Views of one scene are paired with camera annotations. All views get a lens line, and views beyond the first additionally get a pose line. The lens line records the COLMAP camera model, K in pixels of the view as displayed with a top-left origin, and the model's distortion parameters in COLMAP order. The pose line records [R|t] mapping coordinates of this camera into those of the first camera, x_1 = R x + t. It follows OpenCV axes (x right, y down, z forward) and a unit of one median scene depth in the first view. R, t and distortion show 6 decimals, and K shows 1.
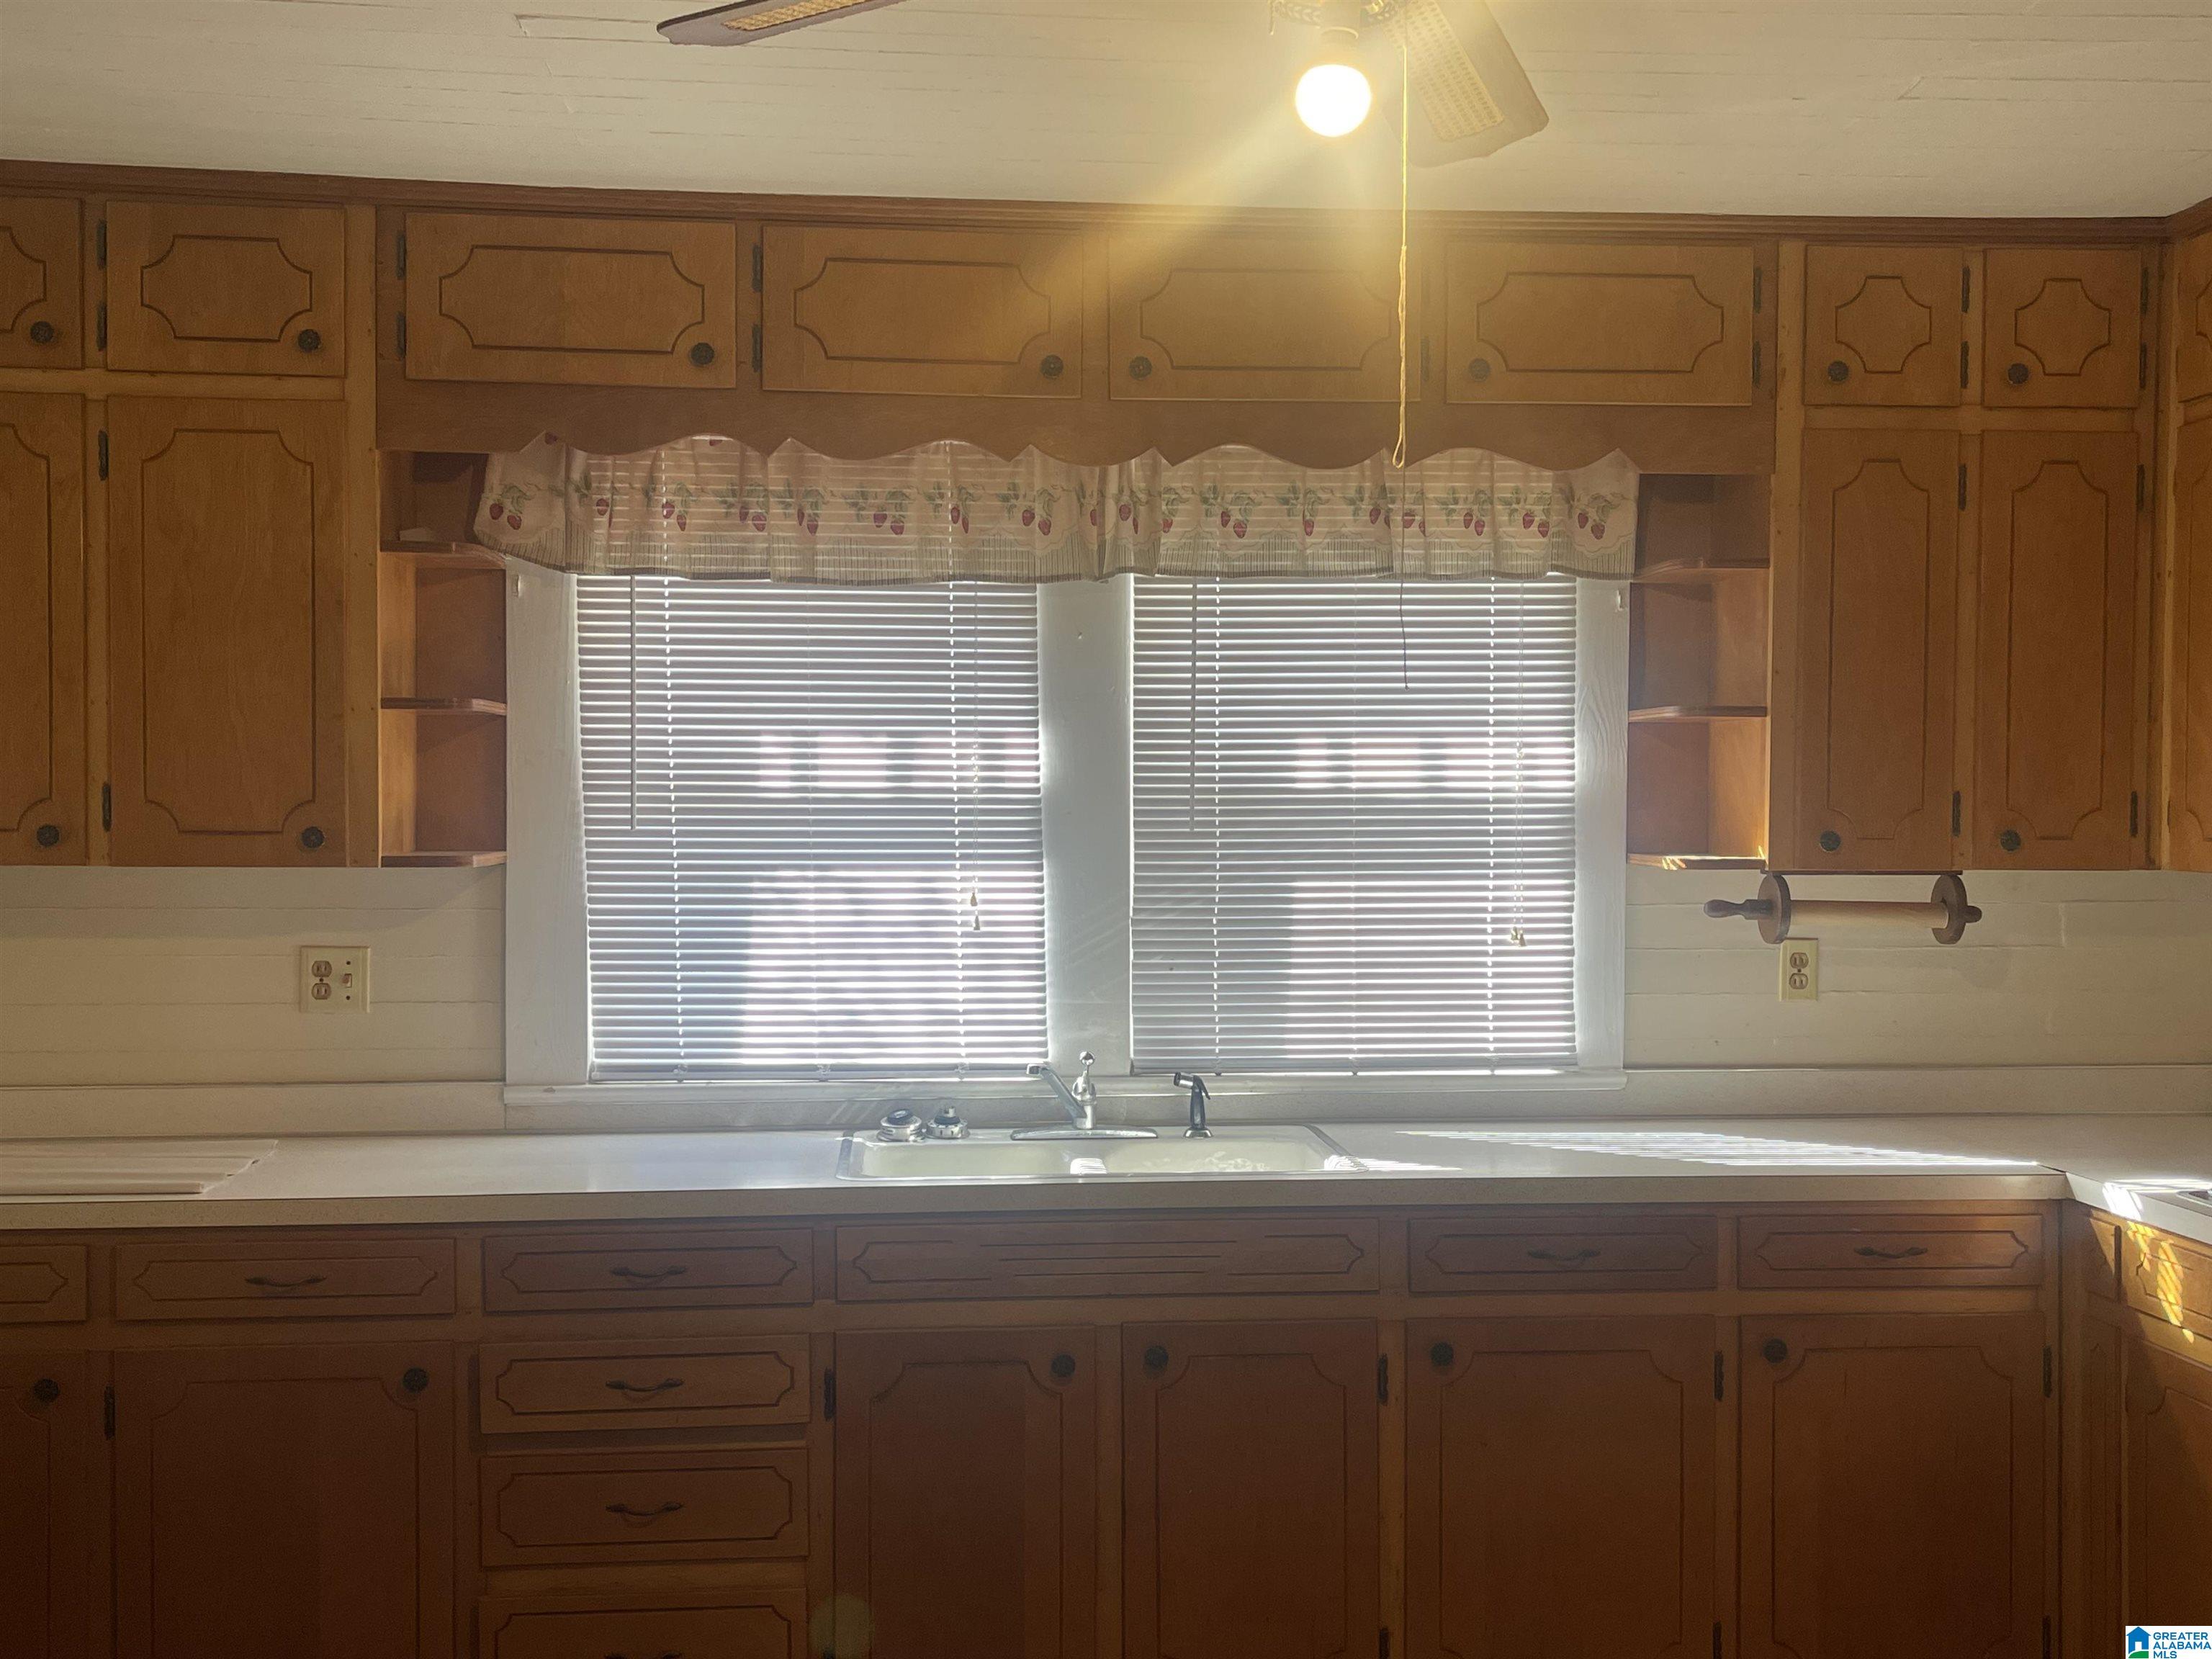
lens RADIAL K [[2265.4, 0, 1039.7], [0, 2265.4, 839.8], [0, 0, 1]] dist [0.004364, 0.000000]
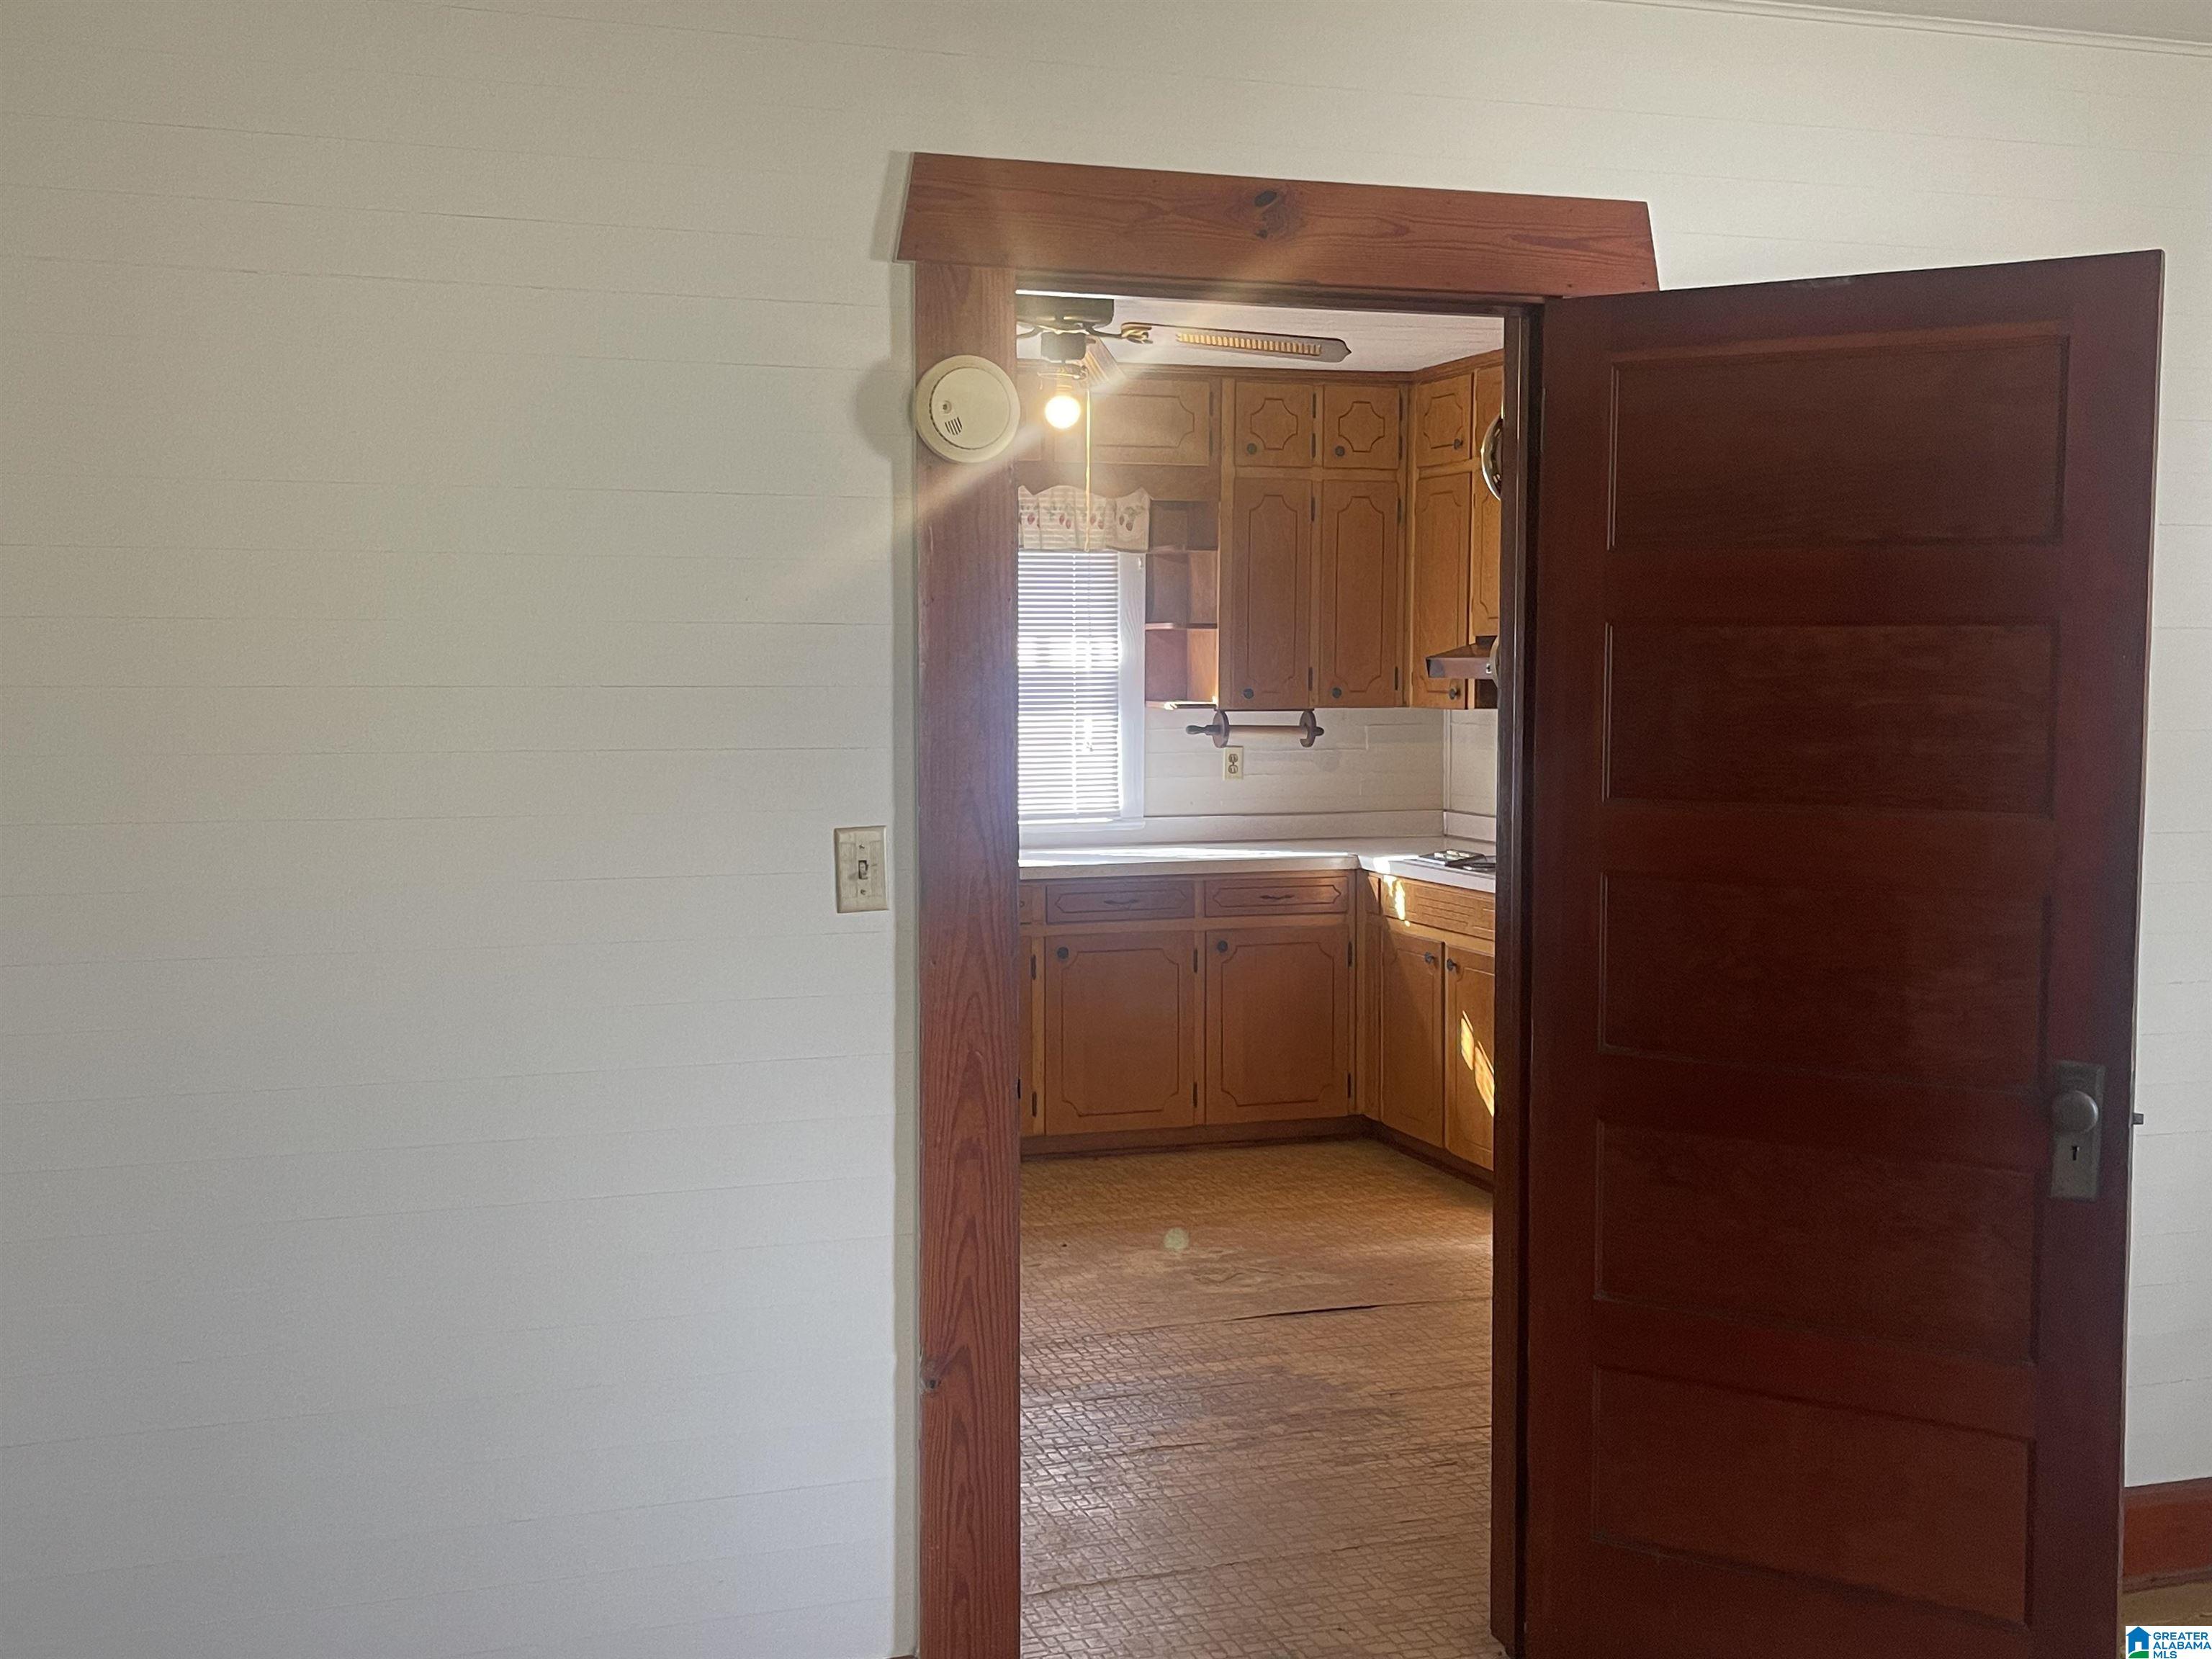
lens RADIAL K [[2265.4, 0, 1100.1], [0, 2265.4, 835.0], [0, 0, 1]] dist [0.004364, 0.000000]
pose [[0.966162, -0.022008, 0.256996, -0.262088], [0.007220, 0.998270, 0.058345, 0.007151], [-0.257836, -0.054515, 0.964650, -0.805214]]
